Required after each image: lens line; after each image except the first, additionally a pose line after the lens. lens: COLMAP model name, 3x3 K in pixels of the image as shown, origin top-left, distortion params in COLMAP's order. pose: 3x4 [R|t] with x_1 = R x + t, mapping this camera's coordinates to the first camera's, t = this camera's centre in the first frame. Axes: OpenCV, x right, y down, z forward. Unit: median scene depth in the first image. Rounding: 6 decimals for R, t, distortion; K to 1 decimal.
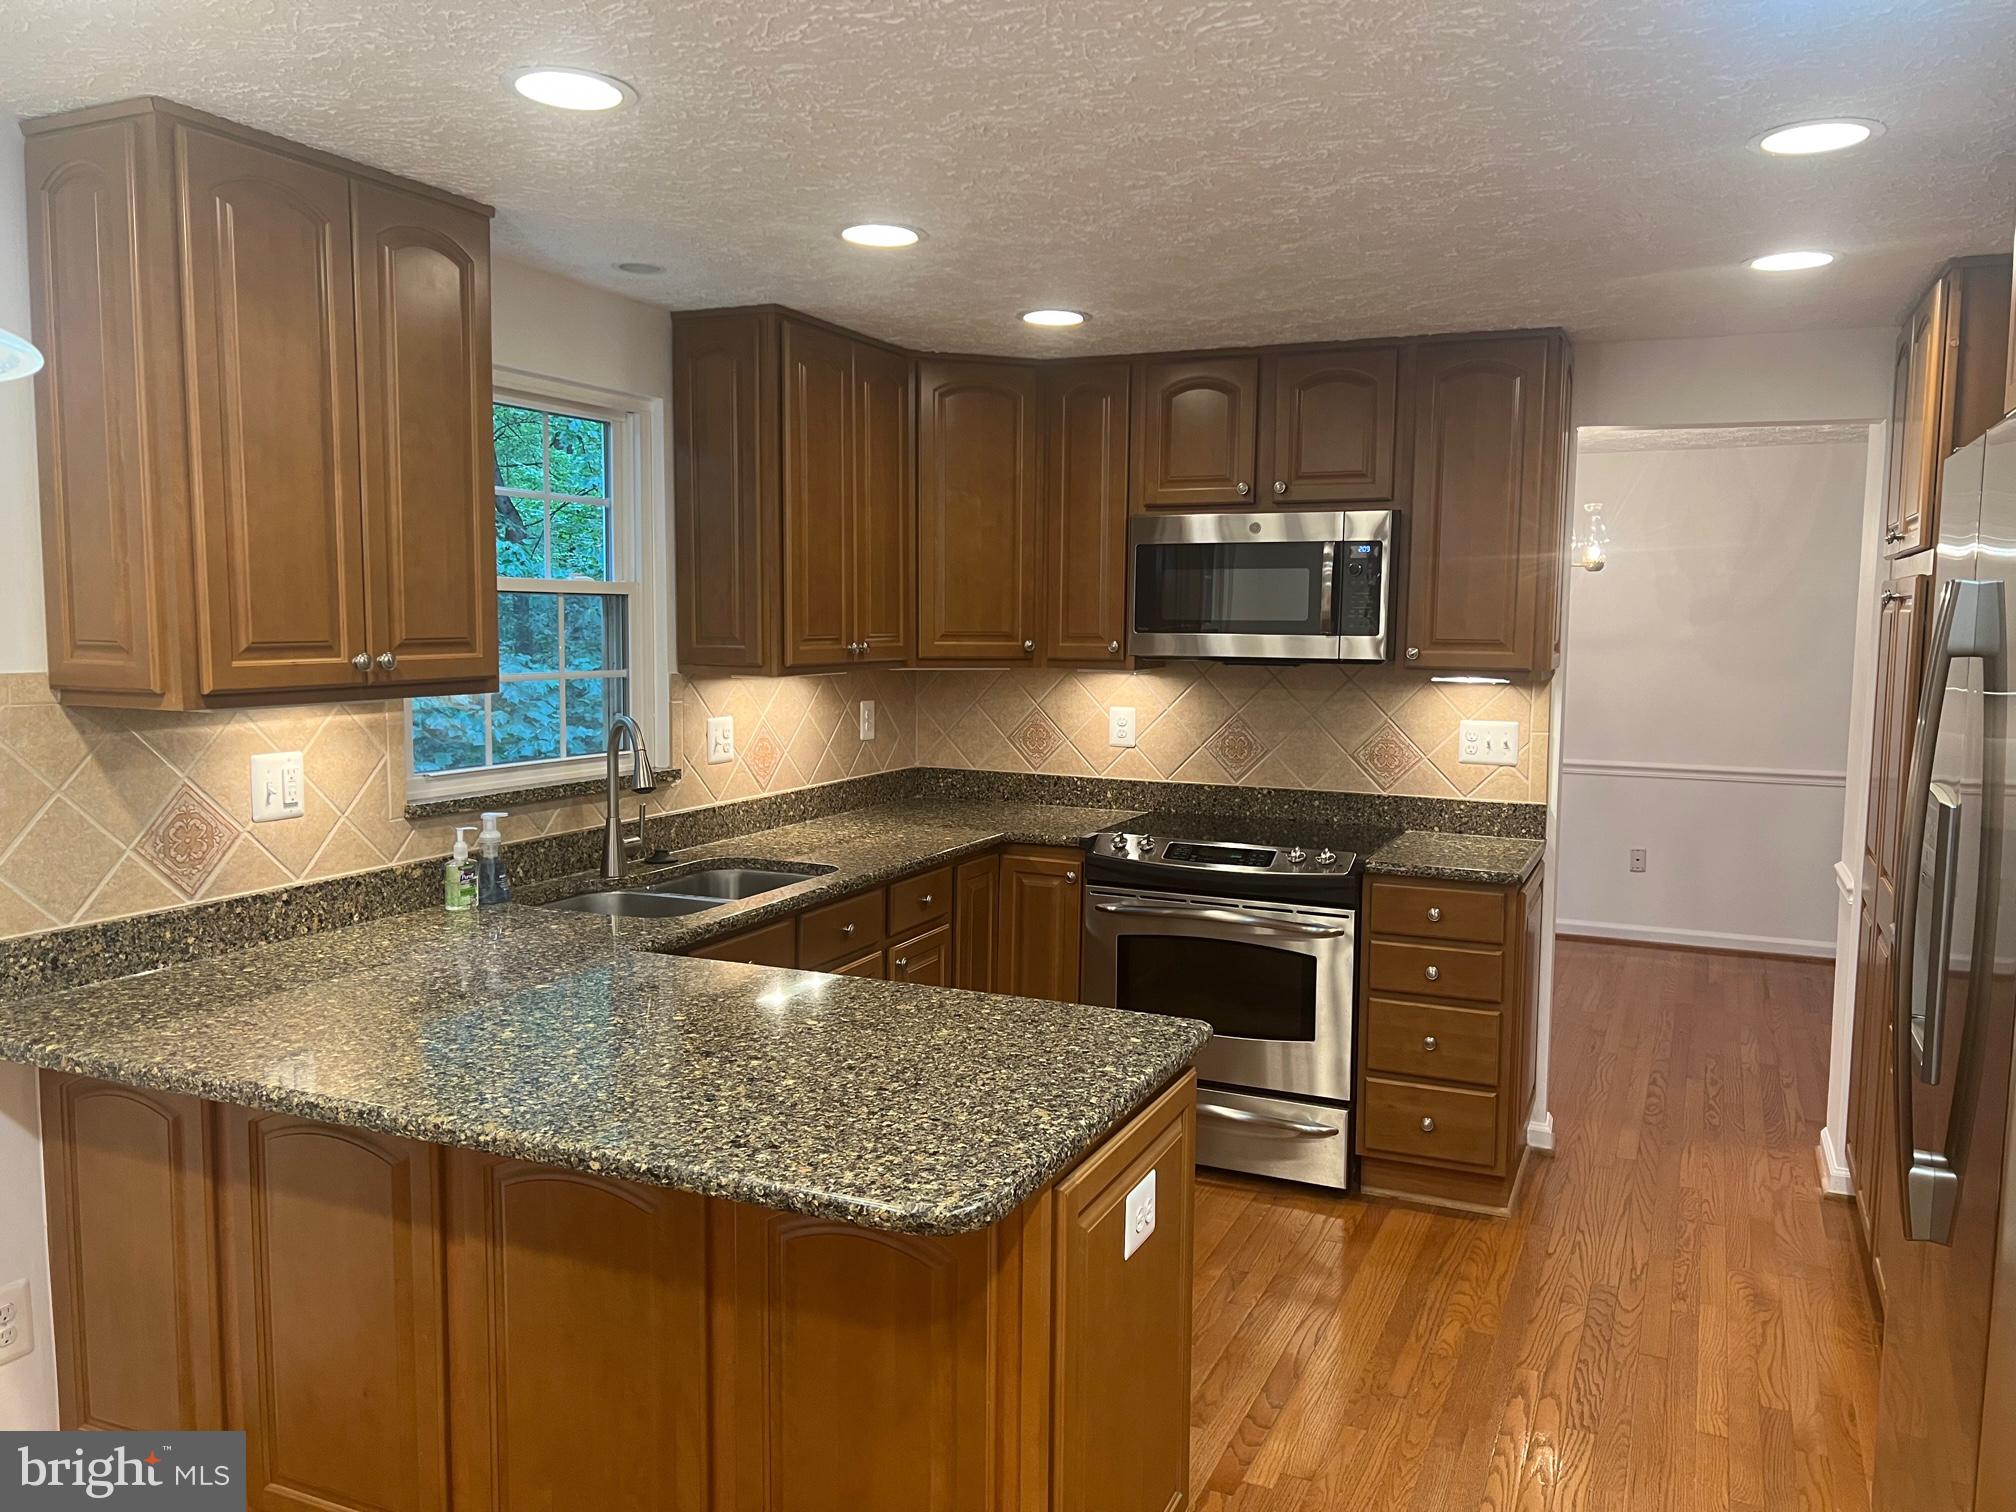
lens RADIAL K [[1511.6, 0, 1017.0], [0, 1511.6, 763.5], [0, 0, 1]] dist [0.049940, -0.054774]
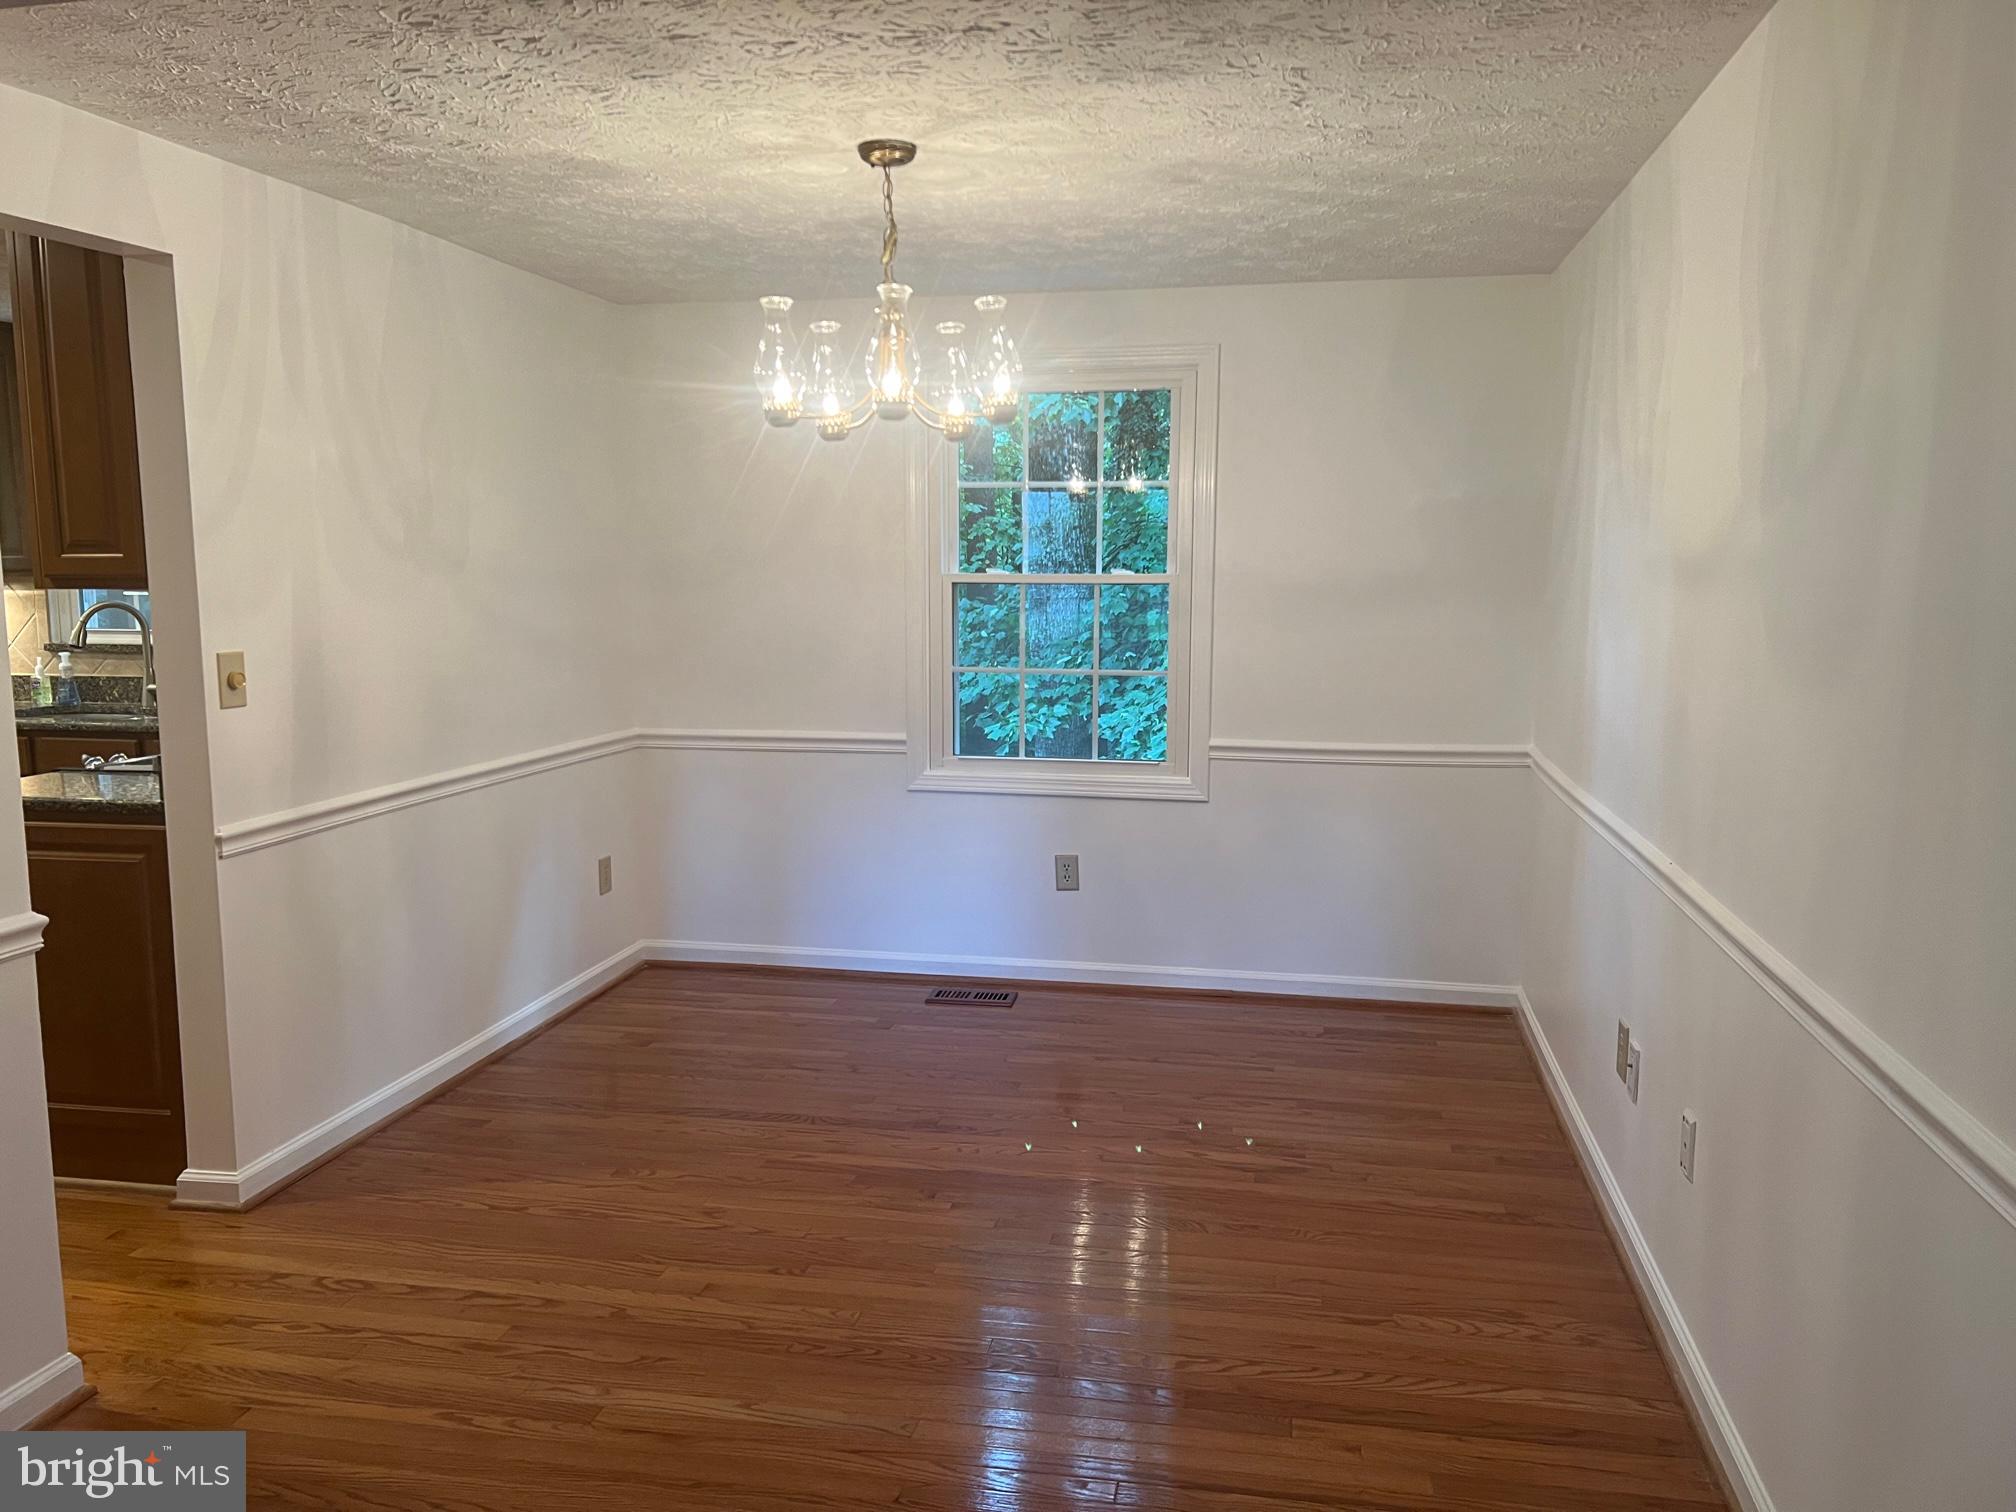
lens RADIAL K [[1511.6, 0, 1011.4], [0, 1511.6, 749.5], [0, 0, 1]] dist [0.049940, -0.054774]
pose [[0.242010, 0.108967, -0.964136, 1.855035], [-0.098701, 0.991284, 0.087260, -0.134633], [0.965241, 0.074043, 0.250656, 1.885377]]
